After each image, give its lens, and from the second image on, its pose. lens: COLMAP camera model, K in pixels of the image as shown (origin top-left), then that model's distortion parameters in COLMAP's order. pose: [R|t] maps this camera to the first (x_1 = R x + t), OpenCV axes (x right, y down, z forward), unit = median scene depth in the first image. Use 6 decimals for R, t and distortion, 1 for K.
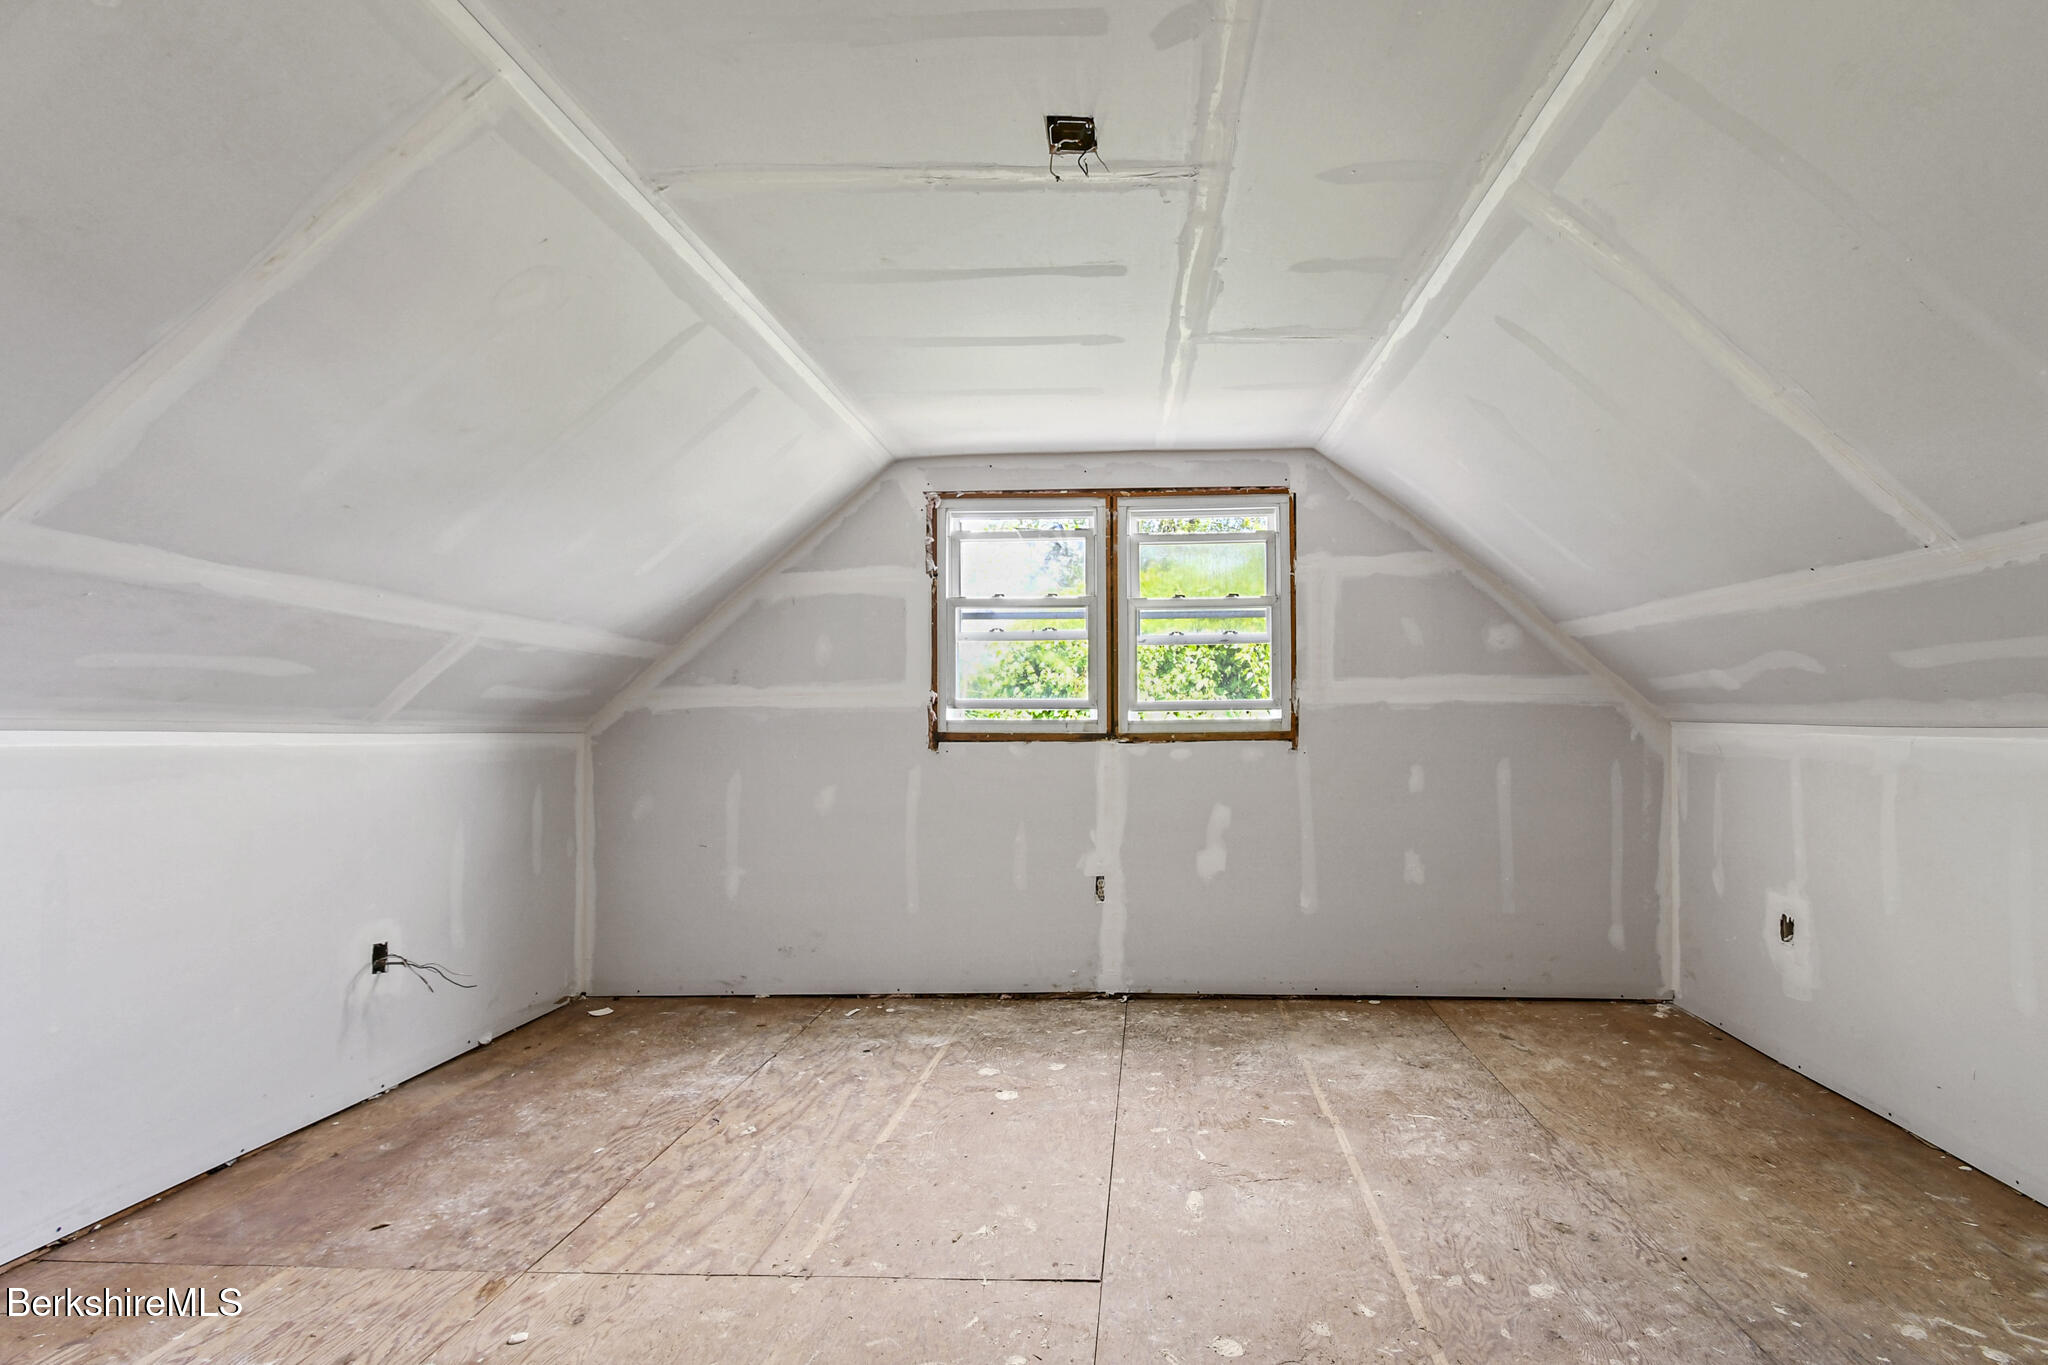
lens RADIAL K [[958.0, 0, 996.2], [0, 958.0, 698.8], [0, 0, 1]] dist [0.001386, -0.000151]
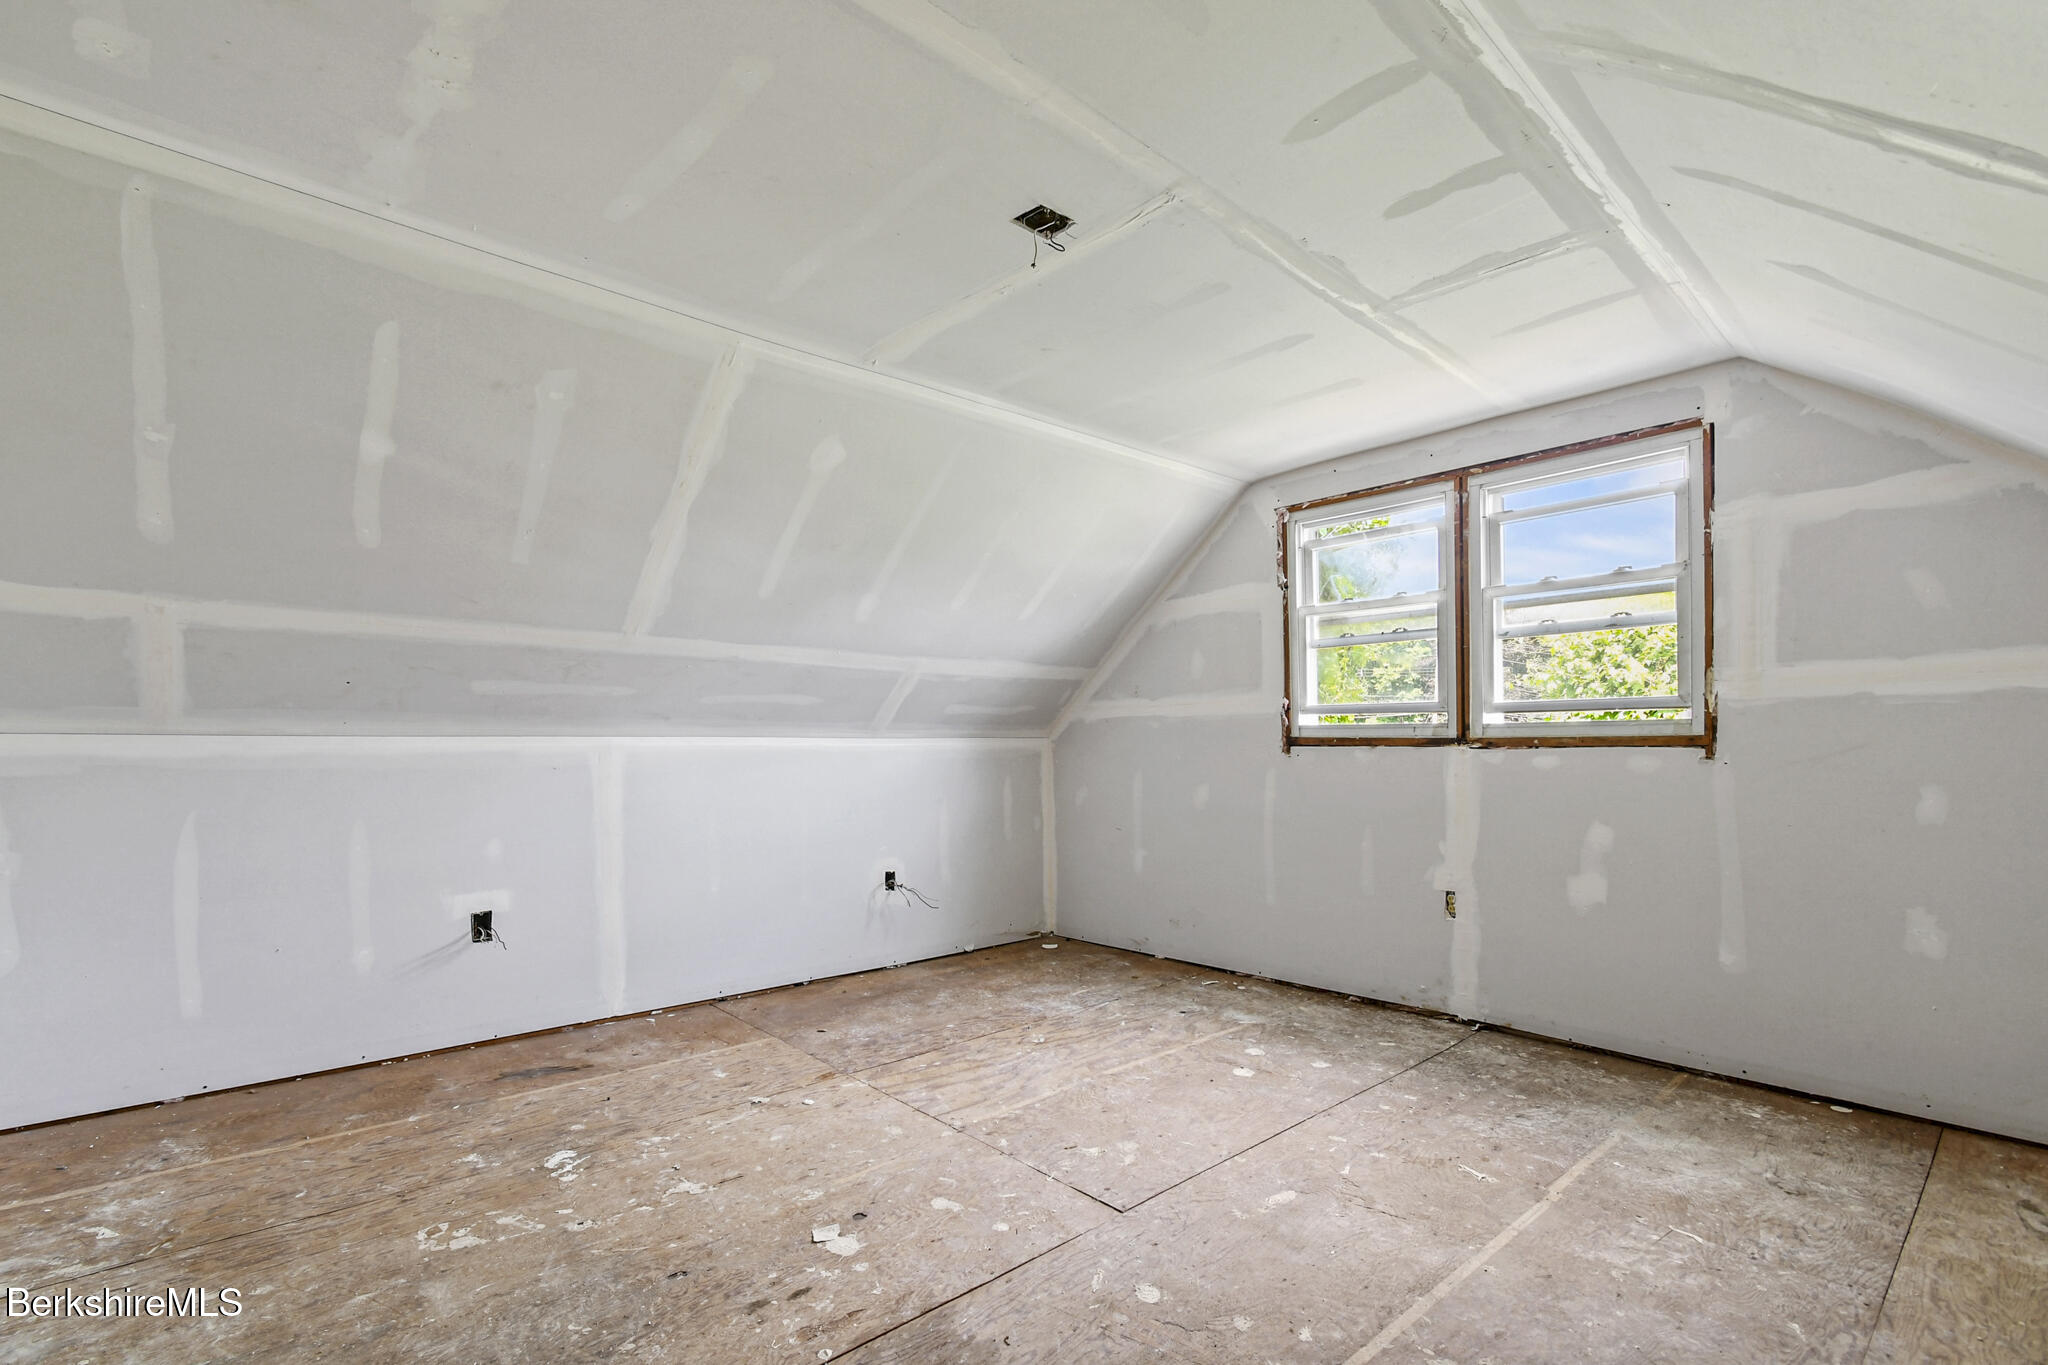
lens RADIAL K [[898.2, 0, 1021.6], [0, 898.2, 745.3], [0, 0, 1]] dist [-0.000722, -0.002802]
pose [[0.705516, 0.005544, -0.708672, 0.469829], [0.025146, 0.999144, 0.032851, 0.004727], [0.708247, -0.040997, 0.704773, 0.105356]]
